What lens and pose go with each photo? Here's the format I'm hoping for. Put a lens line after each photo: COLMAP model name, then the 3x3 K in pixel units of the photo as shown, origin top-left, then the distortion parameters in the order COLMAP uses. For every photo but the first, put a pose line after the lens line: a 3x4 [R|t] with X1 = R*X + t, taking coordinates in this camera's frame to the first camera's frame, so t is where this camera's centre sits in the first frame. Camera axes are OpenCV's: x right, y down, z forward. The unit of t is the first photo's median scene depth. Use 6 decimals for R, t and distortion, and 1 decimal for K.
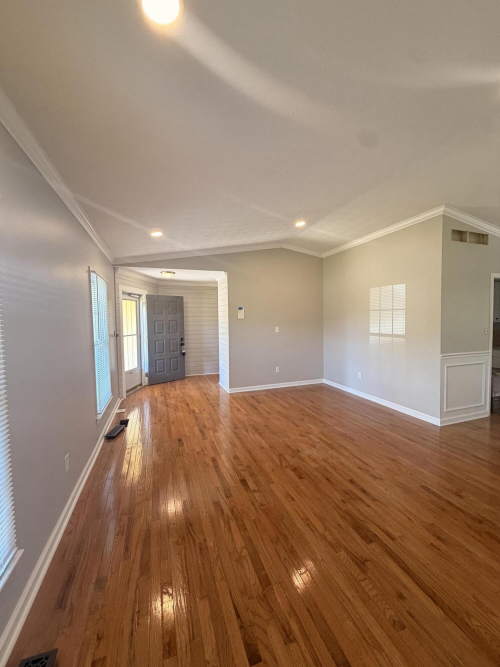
lens RADIAL K [[263.6, 0, 249.6], [0, 263.6, 331.8], [0, 0, 1]] dist [-0.003721, -0.000039]
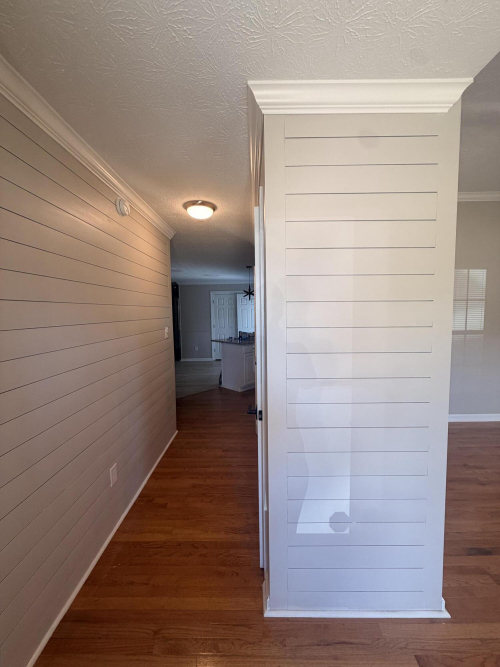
lens RADIAL K [[263.6, 0, 251.0], [0, 263.6, 331.1], [0, 0, 1]] dist [-0.003721, -0.000039]
pose [[0.344338, -0.062348, 0.936773, -0.468019], [0.057130, 0.997335, 0.045379, -0.067701], [-0.937106, 0.037892, 0.346982, 1.433168]]
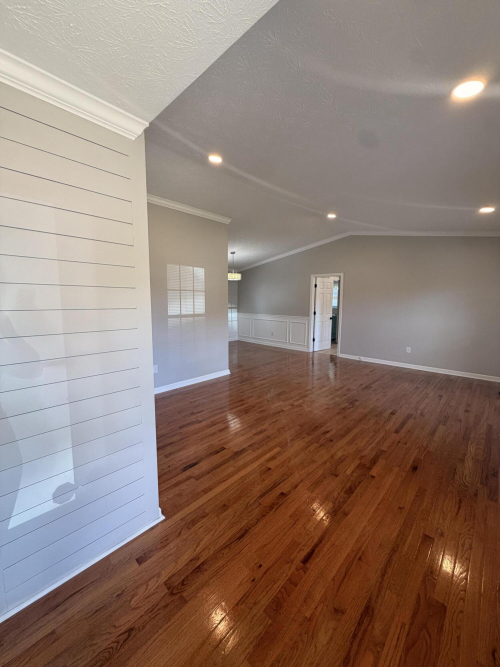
lens RADIAL K [[263.6, 0, 250.6], [0, 263.6, 330.2], [0, 0, 1]] dist [-0.003721, -0.000039]
pose [[-0.454184, -0.095895, 0.885732, -0.537191], [0.043890, 0.990575, 0.129752, -0.057957], [-0.889826, 0.097806, -0.445694, 1.367533]]
